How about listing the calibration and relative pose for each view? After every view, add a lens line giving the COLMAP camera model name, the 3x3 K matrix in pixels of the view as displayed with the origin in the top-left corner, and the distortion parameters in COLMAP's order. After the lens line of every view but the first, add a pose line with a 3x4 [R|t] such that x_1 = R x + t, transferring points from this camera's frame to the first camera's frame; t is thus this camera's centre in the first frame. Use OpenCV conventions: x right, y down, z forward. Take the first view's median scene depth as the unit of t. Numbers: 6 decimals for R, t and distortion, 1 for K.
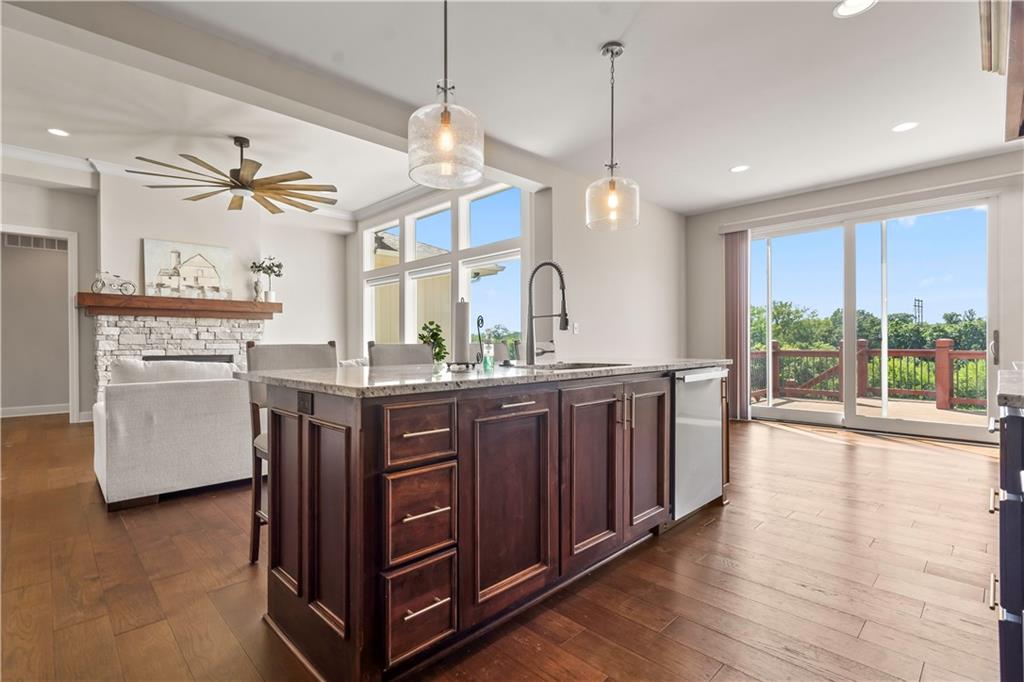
lens RADIAL K [[479.2, 0, 511.9], [0, 479.2, 344.8], [0, 0, 1]] dist [0.000774, -0.000356]
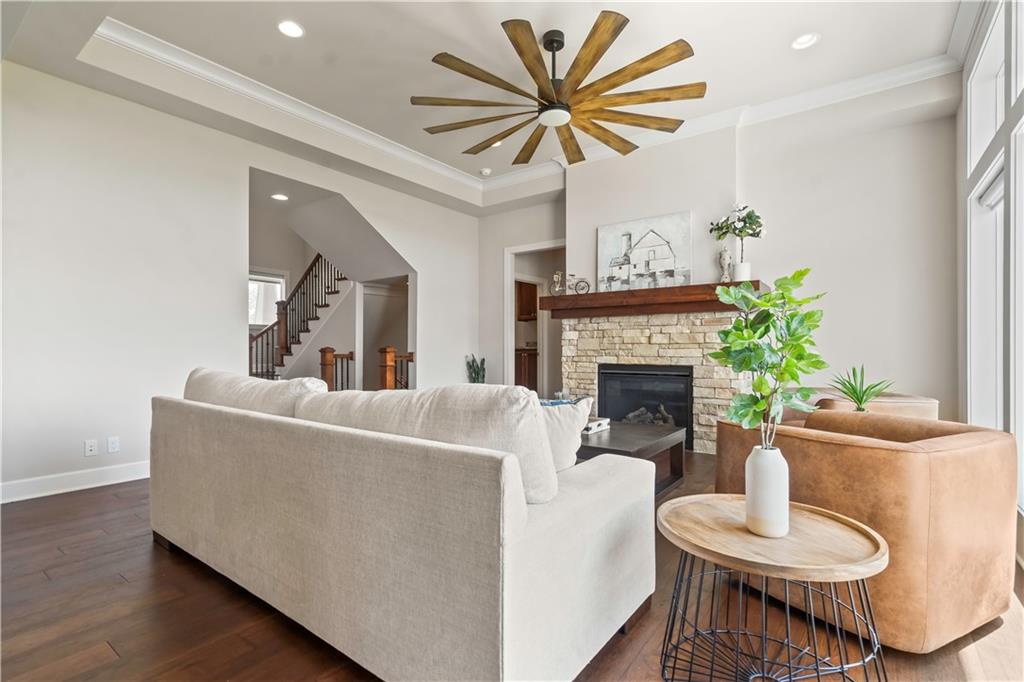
lens RADIAL K [[479.2, 0, 513.2], [0, 479.2, 342.9], [0, 0, 1]] dist [0.000774, -0.000356]
pose [[0.166854, -0.005596, -0.985966, 0.051451], [-0.000179, 0.999984, -0.005706, -0.008222], [0.985982, 0.001128, 0.166851, 0.677751]]
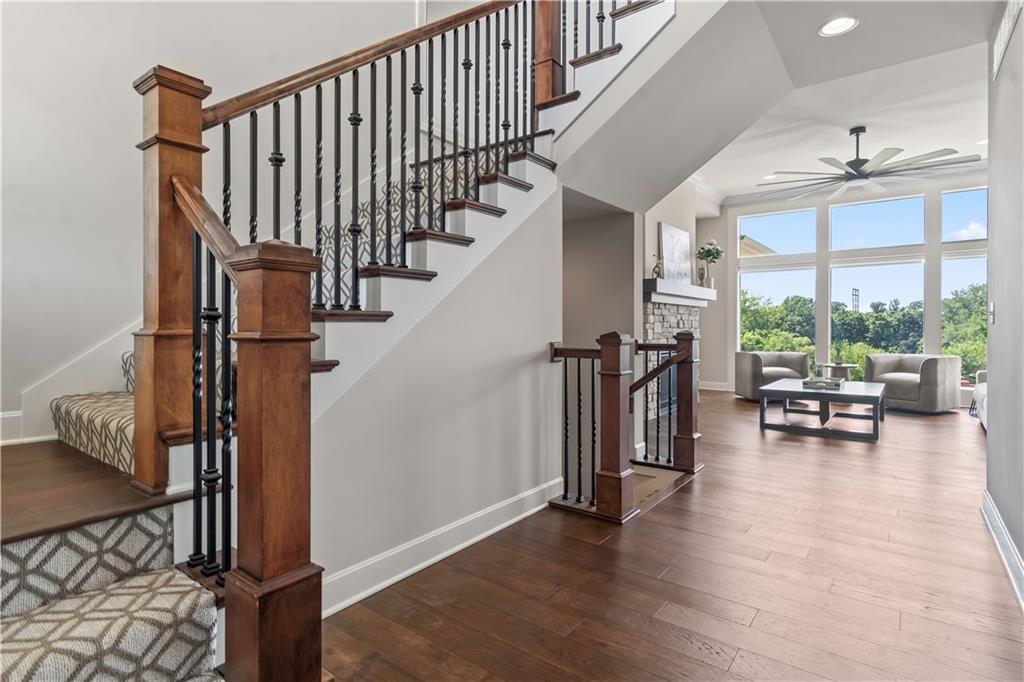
lens RADIAL K [[523.8, 0, 513.6], [0, 523.8, 331.6], [0, 0, 1]] dist [-0.001293, -0.000007]
pose [[0.988223, 0.003880, 0.152972, -1.154738], [-0.004043, 0.999992, 0.000751, -0.007805], [-0.152968, -0.001360, 0.988230, 0.038361]]
